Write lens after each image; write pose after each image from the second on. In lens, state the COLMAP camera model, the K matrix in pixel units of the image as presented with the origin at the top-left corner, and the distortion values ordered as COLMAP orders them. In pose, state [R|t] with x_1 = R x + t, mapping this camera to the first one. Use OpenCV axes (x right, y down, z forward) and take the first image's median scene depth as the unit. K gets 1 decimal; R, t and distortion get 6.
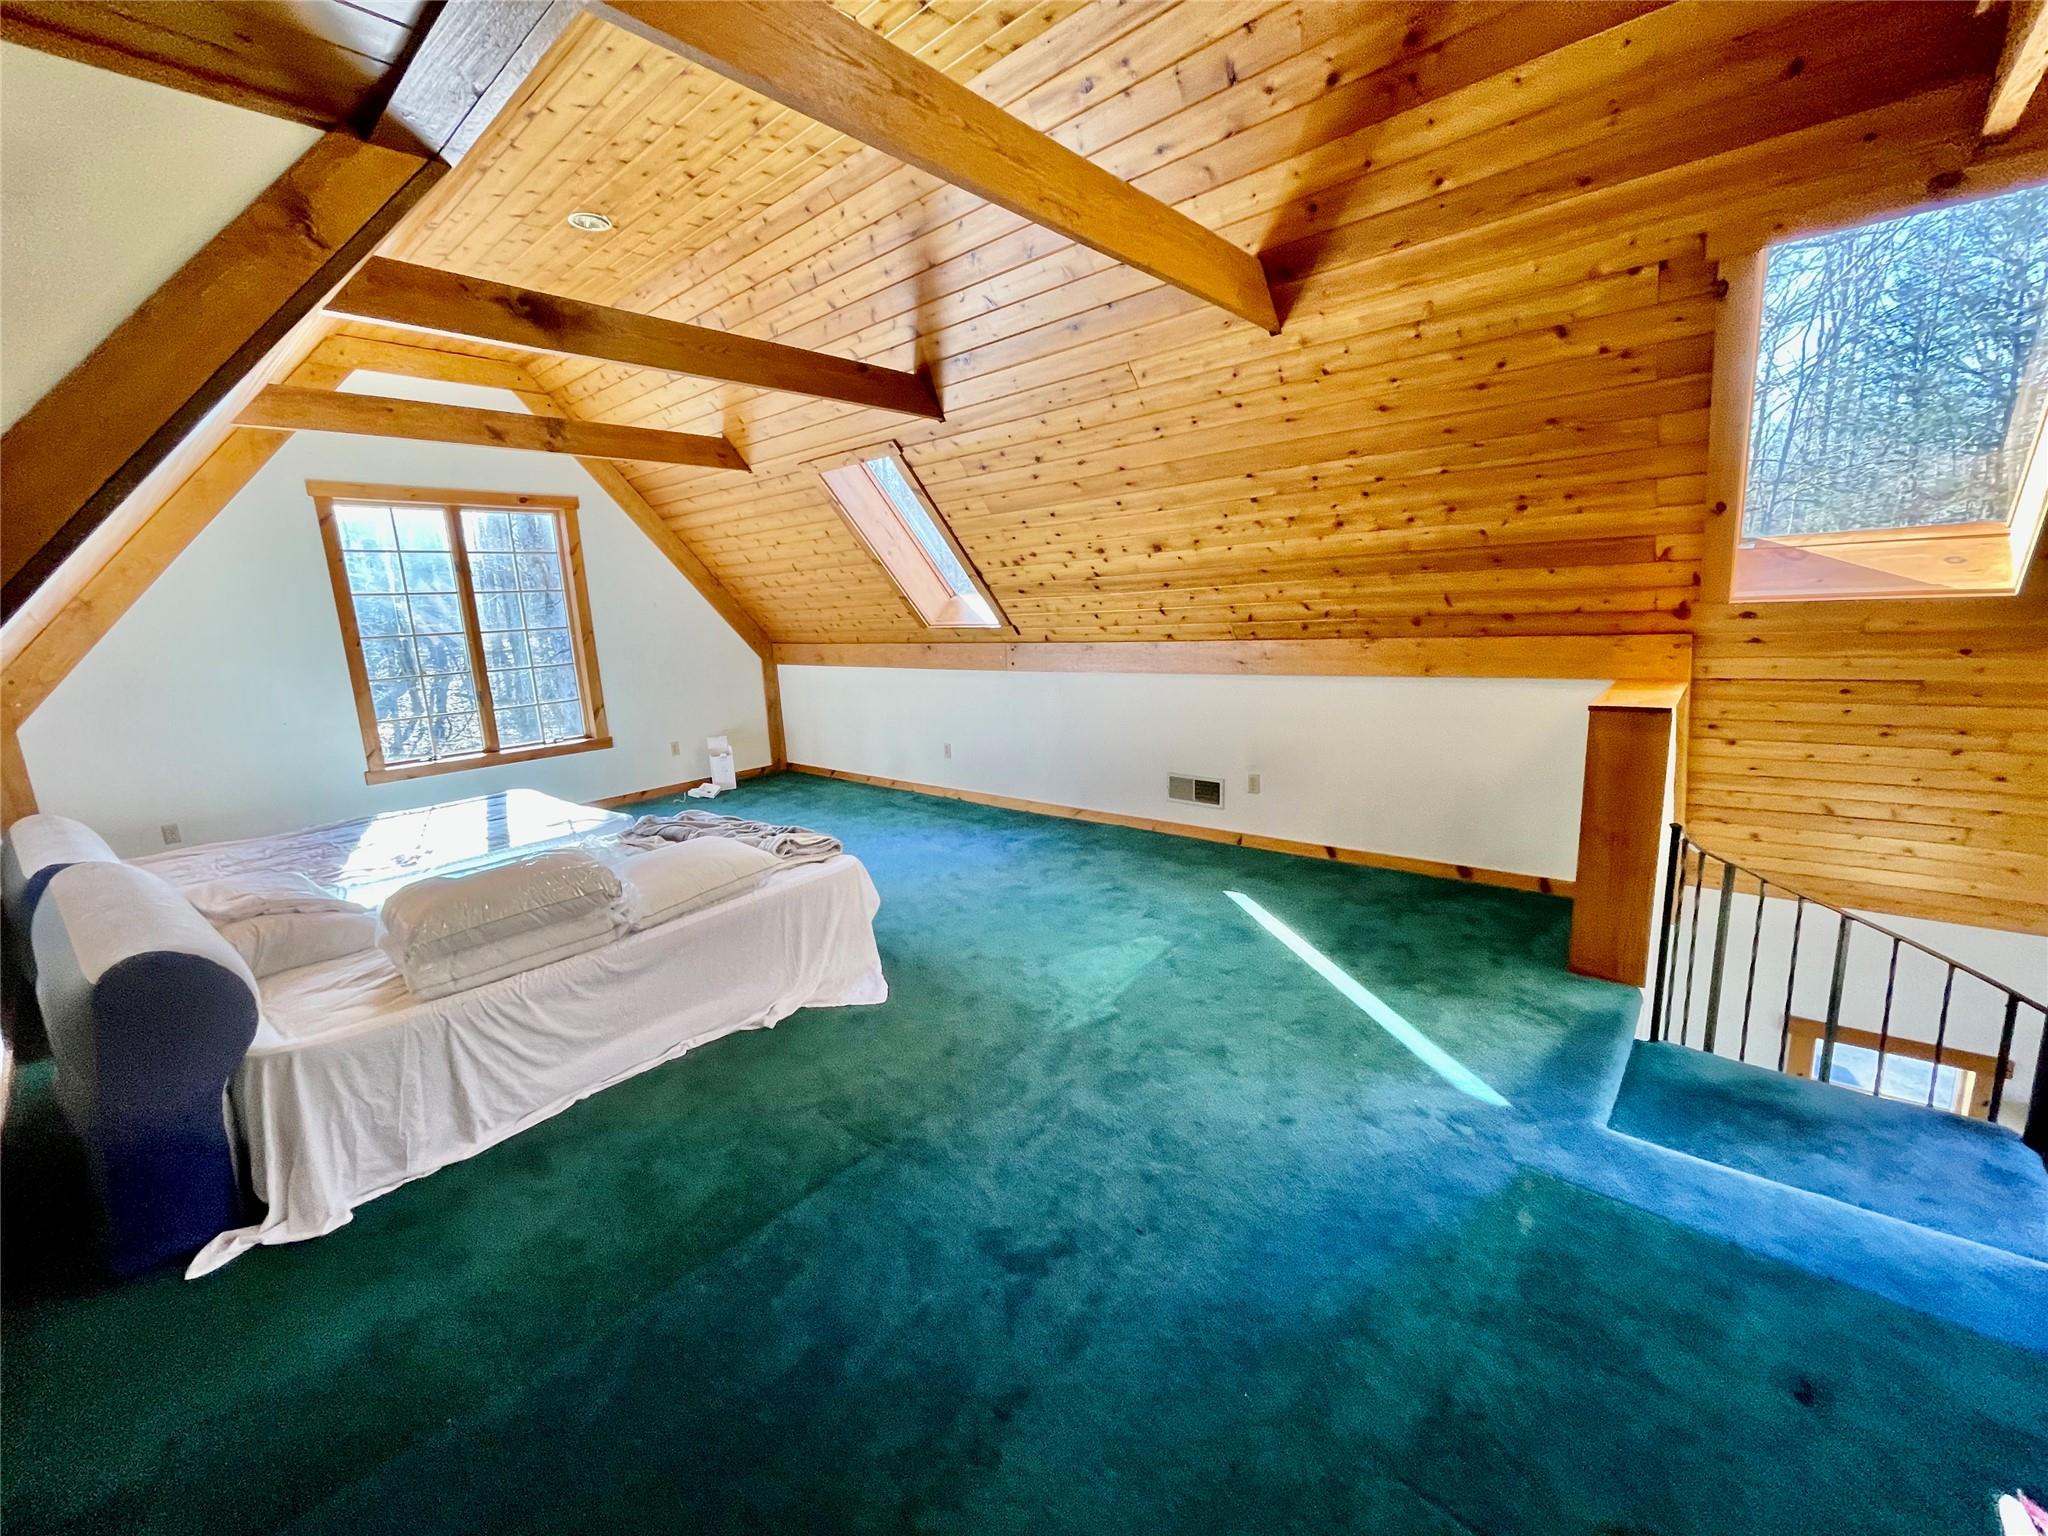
lens RADIAL K [[826.8, 0, 1021.5], [0, 826.8, 760.4], [0, 0, 1]] dist [-0.004554, 0.001769]
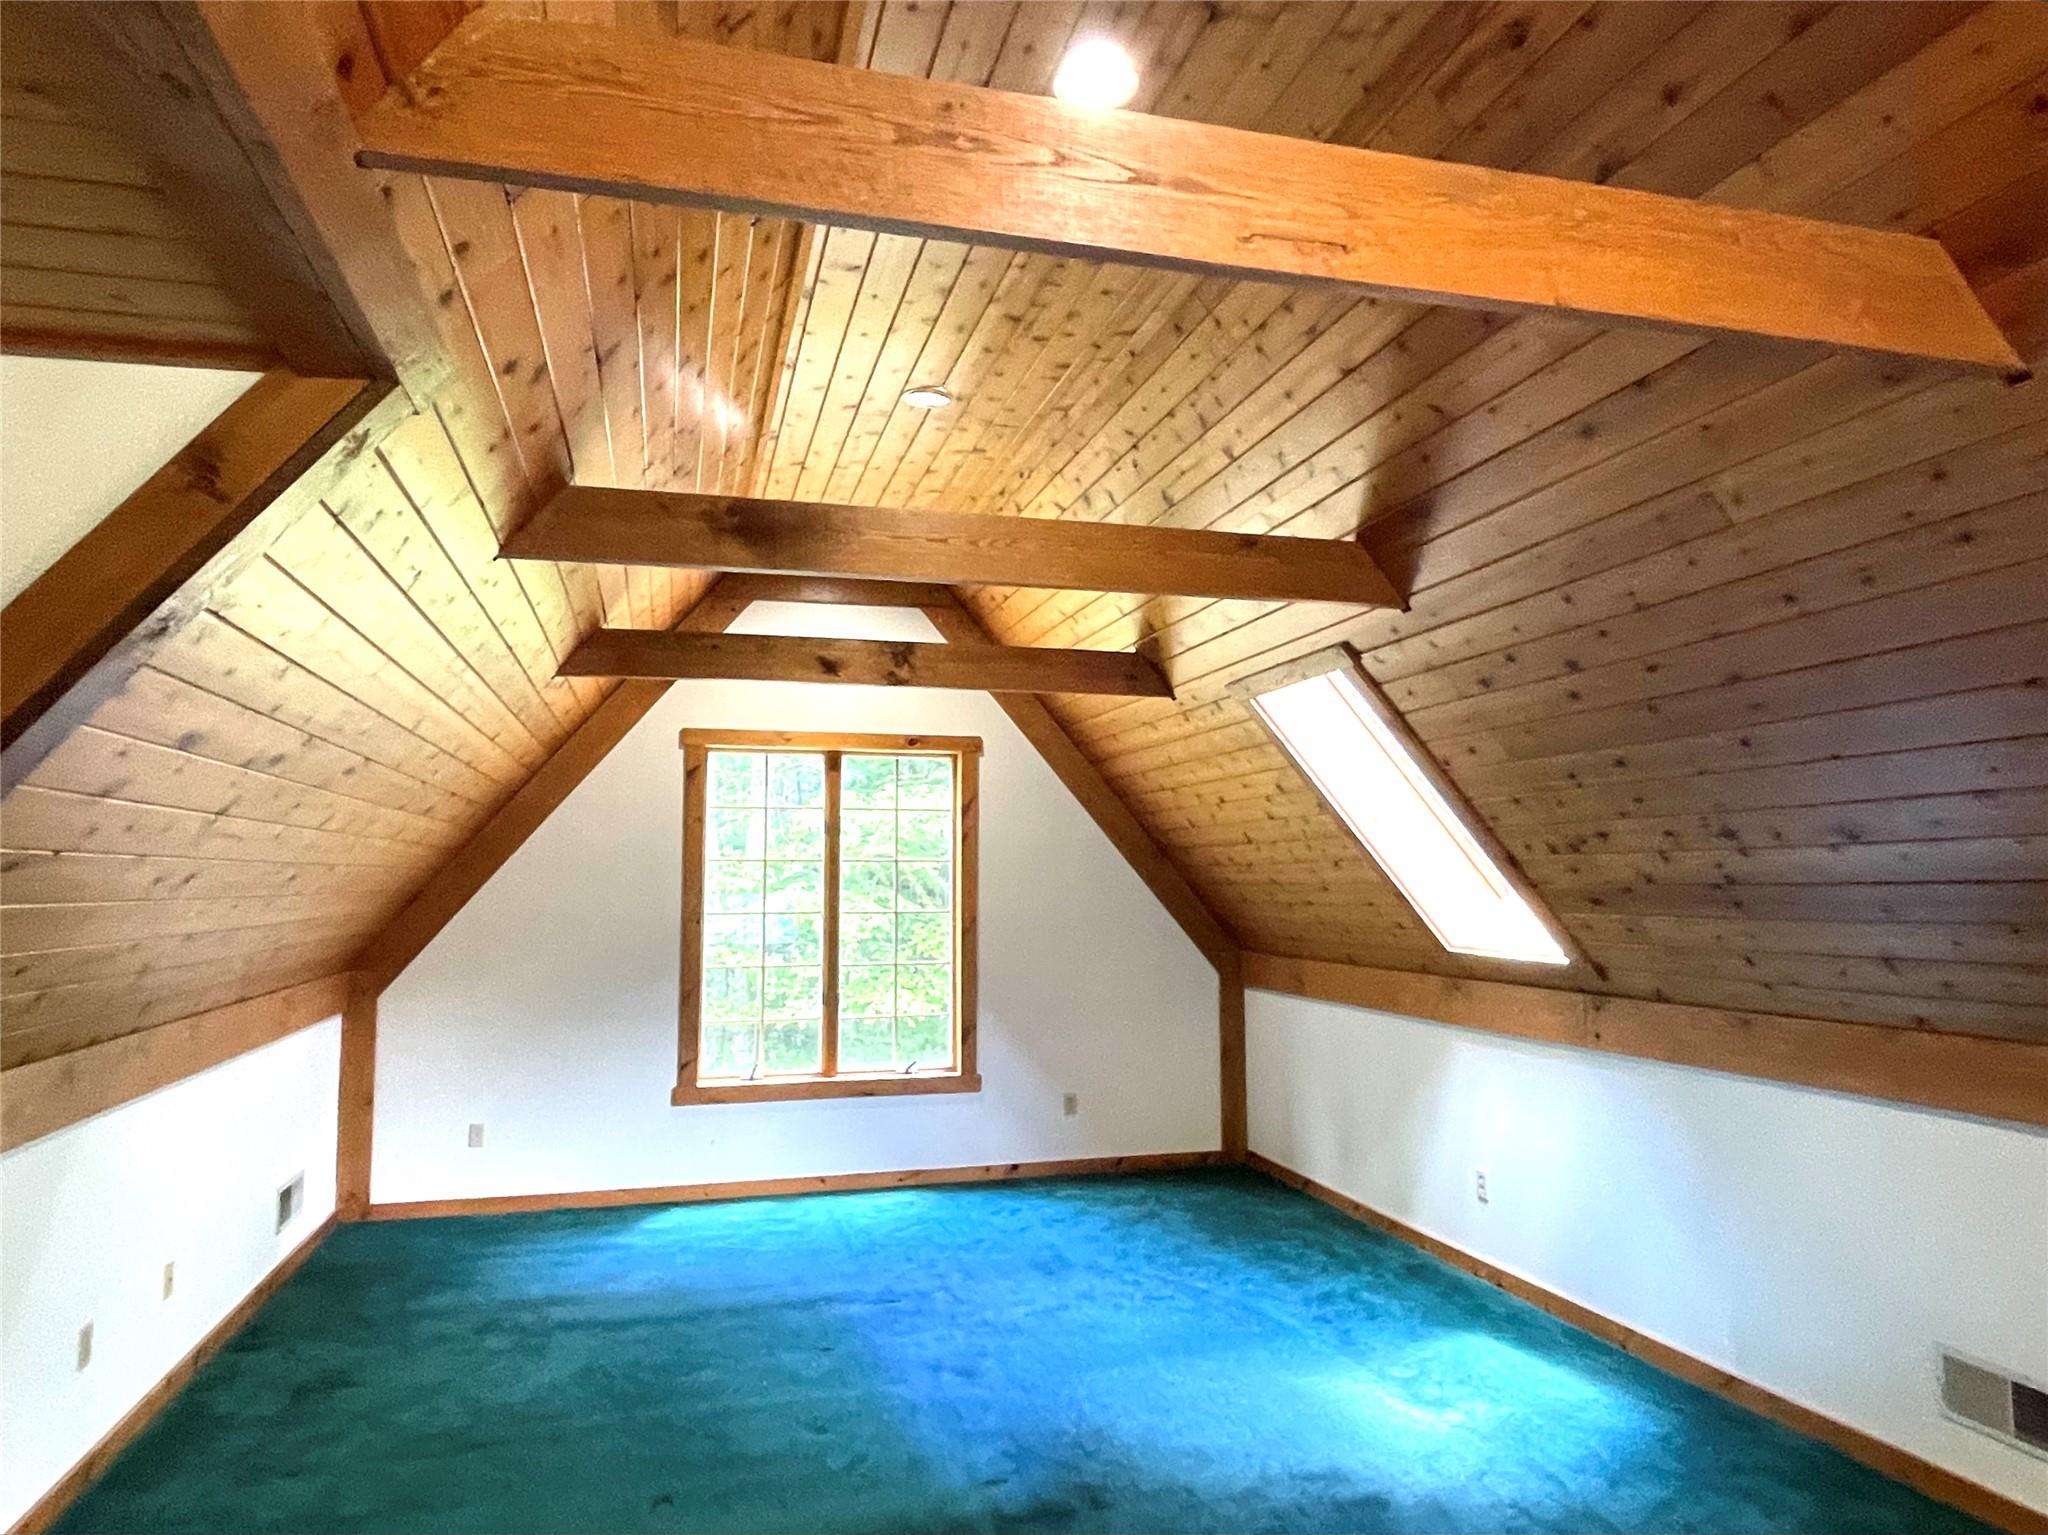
lens RADIAL K [[1279.4, 0, 1026.4], [0, 1279.4, 765.6], [0, 0, 1]] dist [-0.004696, 0.006483]
pose [[0.832475, -0.005844, -0.554032, 0.159134], [-0.139431, 0.965554, -0.219691, -0.065225], [0.536232, 0.260137, 0.802985, 0.152457]]
